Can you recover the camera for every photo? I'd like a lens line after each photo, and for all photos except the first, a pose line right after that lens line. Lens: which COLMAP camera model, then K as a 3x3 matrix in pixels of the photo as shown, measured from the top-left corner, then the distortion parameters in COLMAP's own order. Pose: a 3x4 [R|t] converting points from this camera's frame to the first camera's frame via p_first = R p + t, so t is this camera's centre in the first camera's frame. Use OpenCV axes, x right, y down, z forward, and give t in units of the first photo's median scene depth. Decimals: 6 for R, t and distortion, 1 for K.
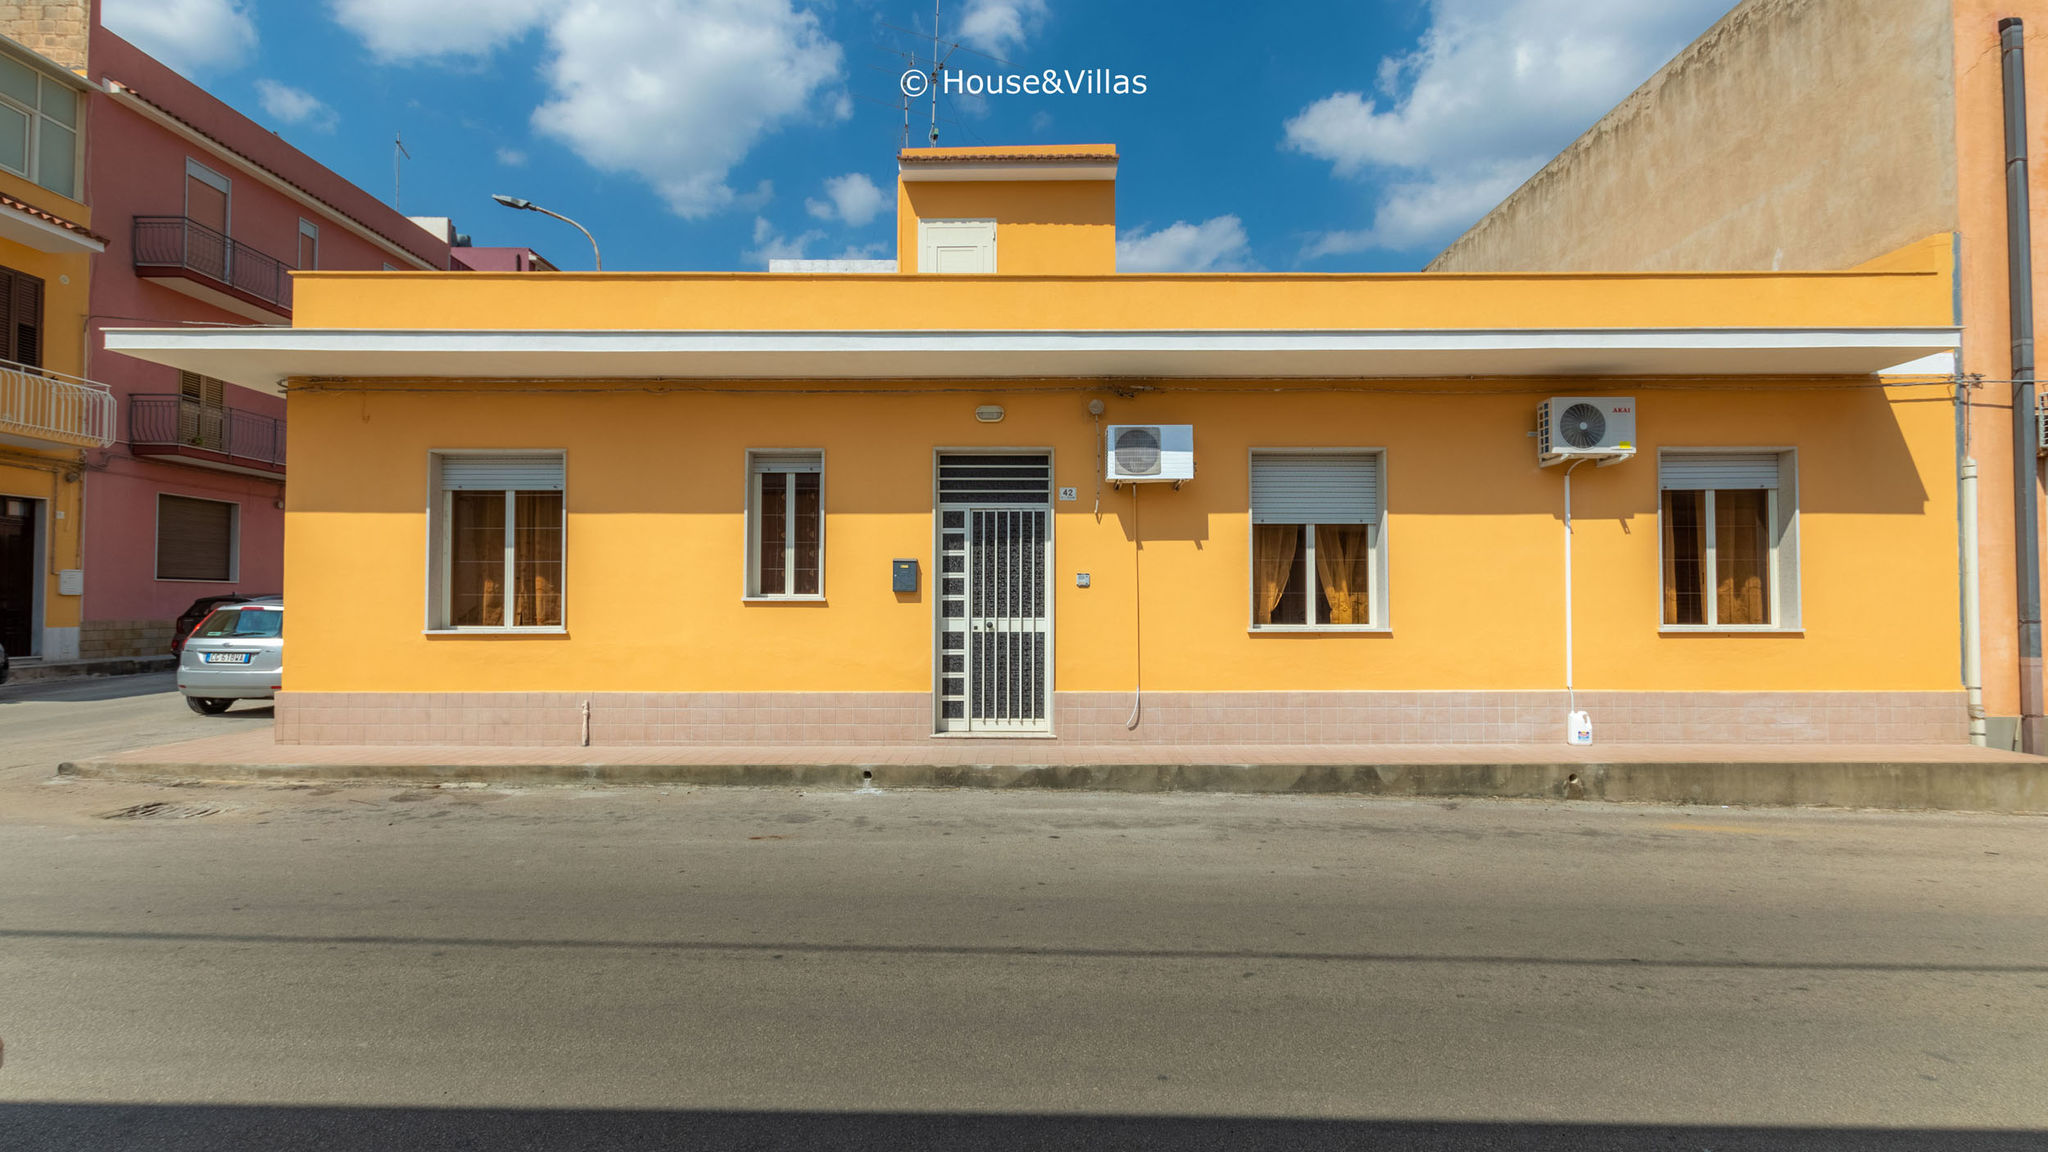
lens RADIAL K [[931.0, 0, 1017.6], [0, 931.0, 578.9], [0, 0, 1]] dist [0.003369, 0.000142]
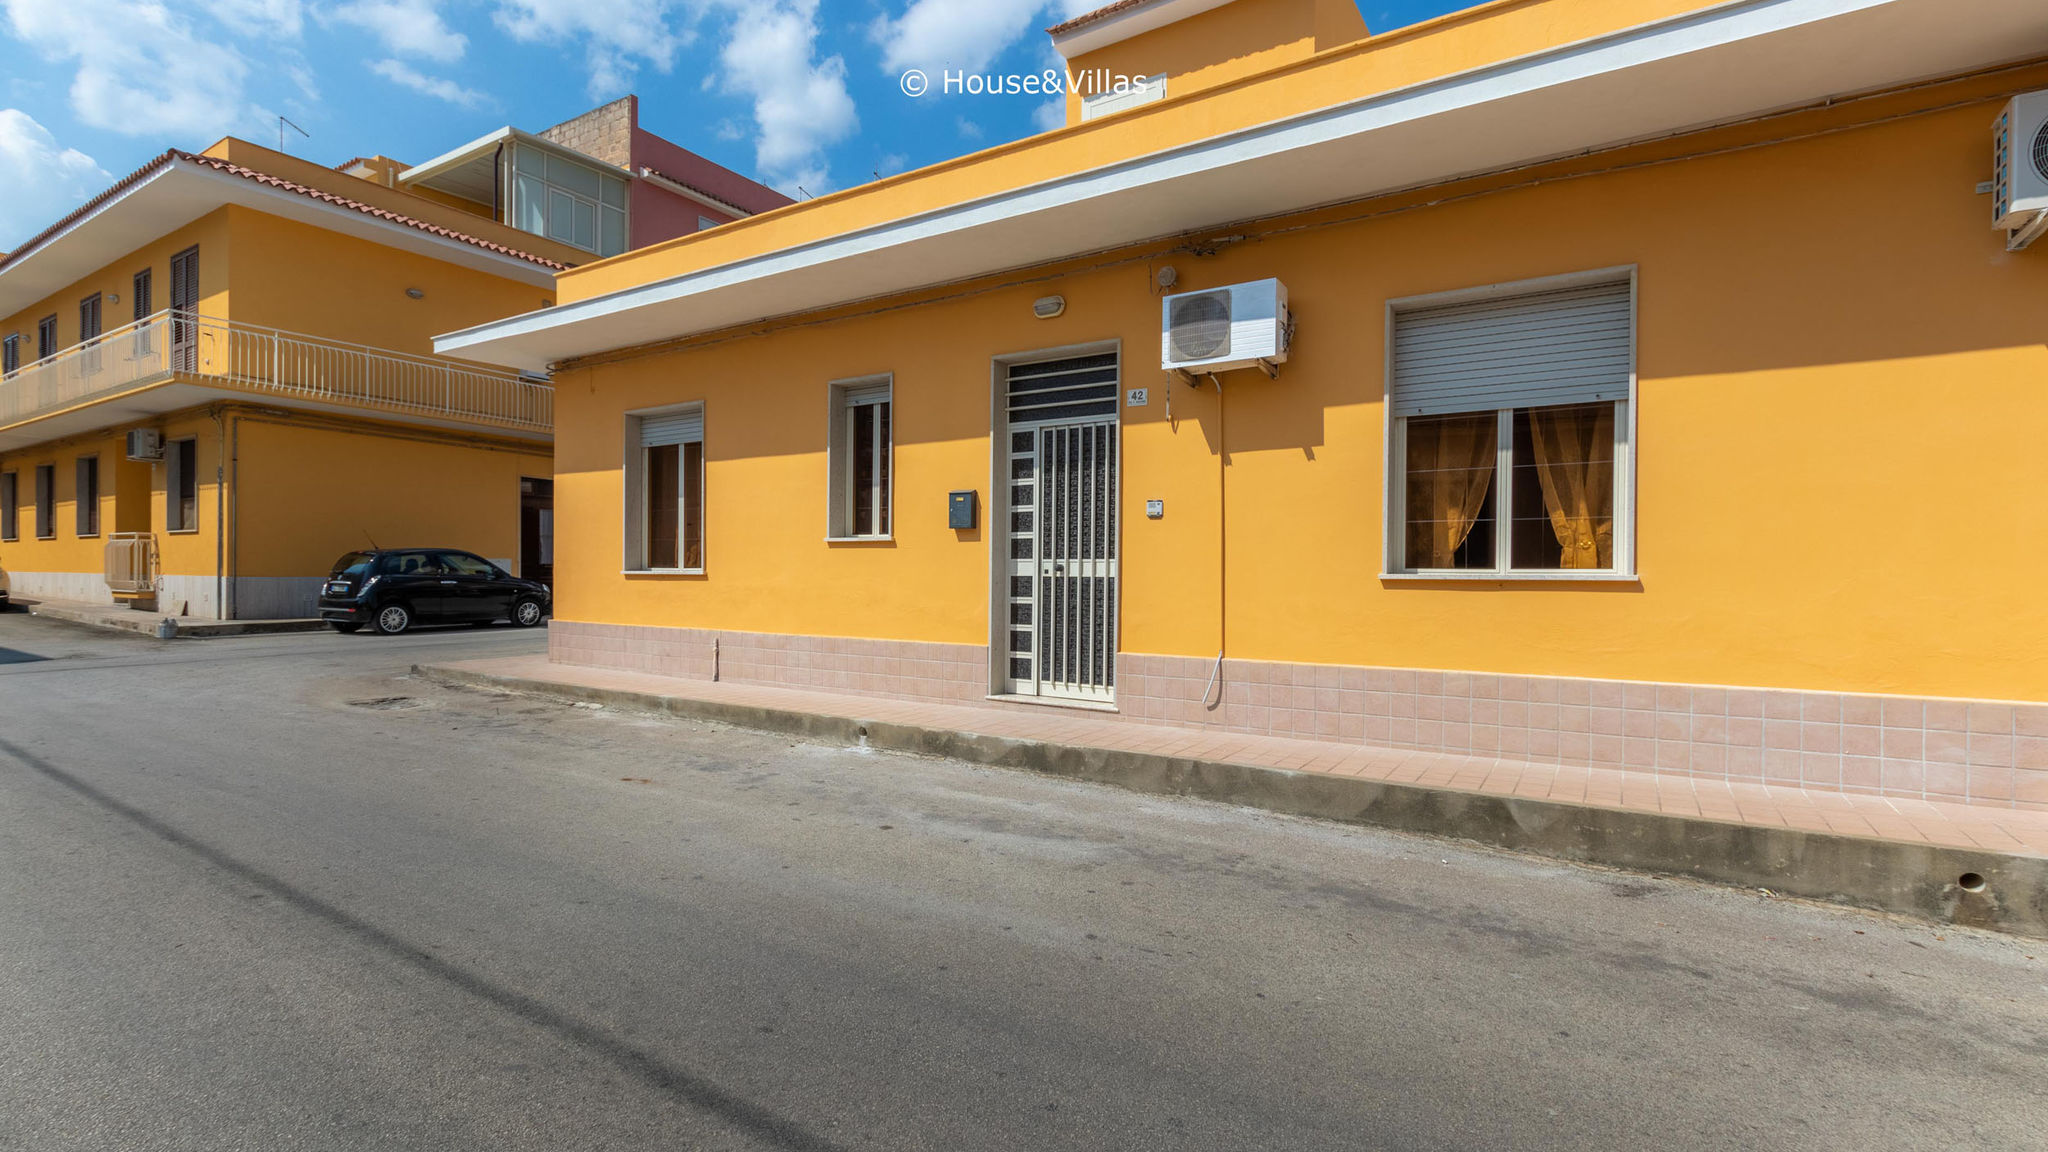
lens RADIAL K [[931.0, 0, 1017.6], [0, 931.0, 578.9], [0, 0, 1]] dist [0.003369, 0.000142]
pose [[0.843203, 0.009610, -0.537509, 0.380945], [0.006378, 0.999591, 0.027877, 0.035935], [0.537557, -0.026934, 0.842797, 0.291634]]
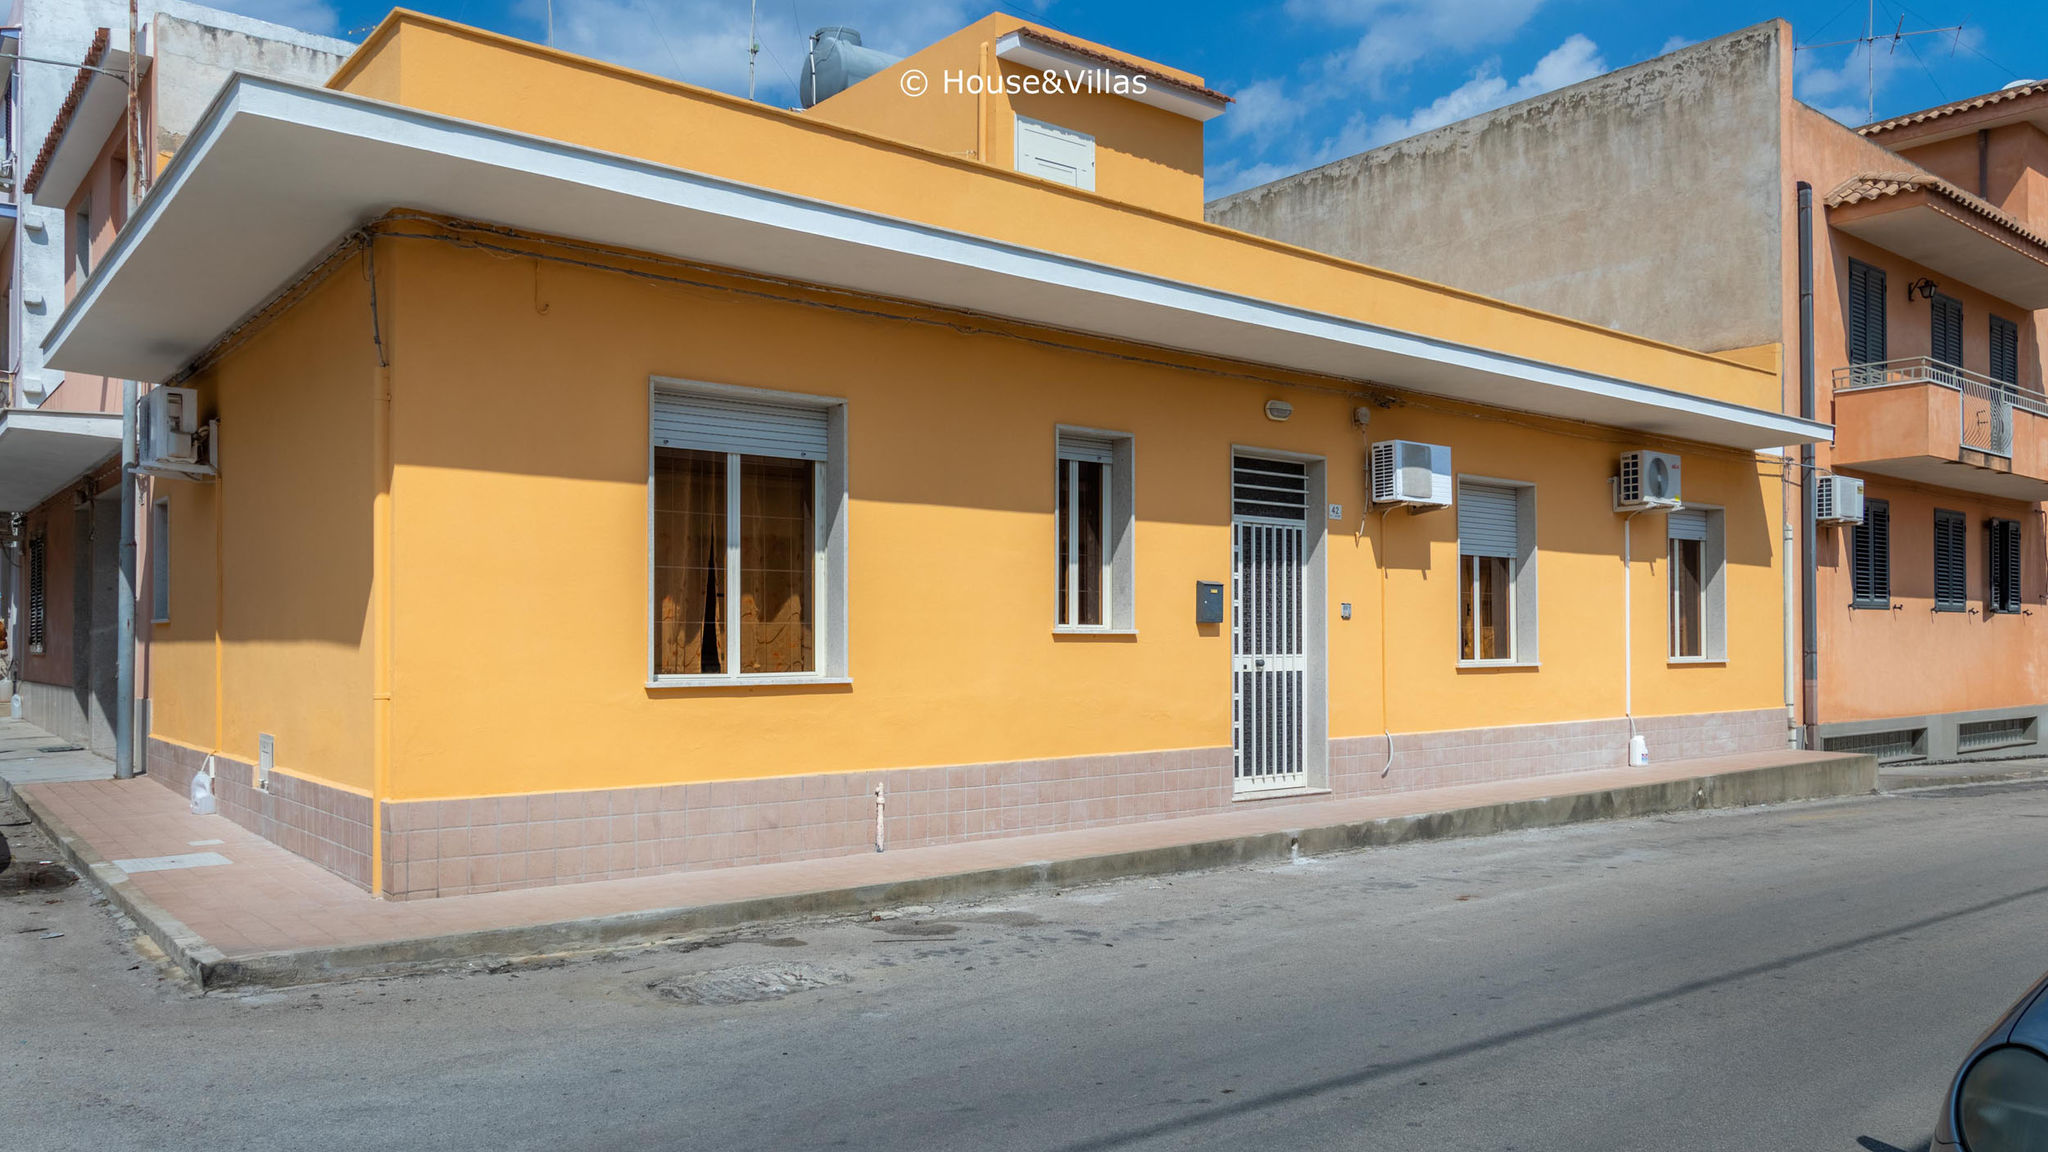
lens RADIAL K [[1438.5, 0, 1021.2], [0, 1438.5, 622.1], [0, 0, 1]] dist [0.006110, 0.002487]
pose [[0.773517, 0.008007, 0.633725, -1.013735], [-0.014701, 0.999878, 0.005311, 0.009070], [-0.633605, -0.013425, 0.773540, 0.142264]]
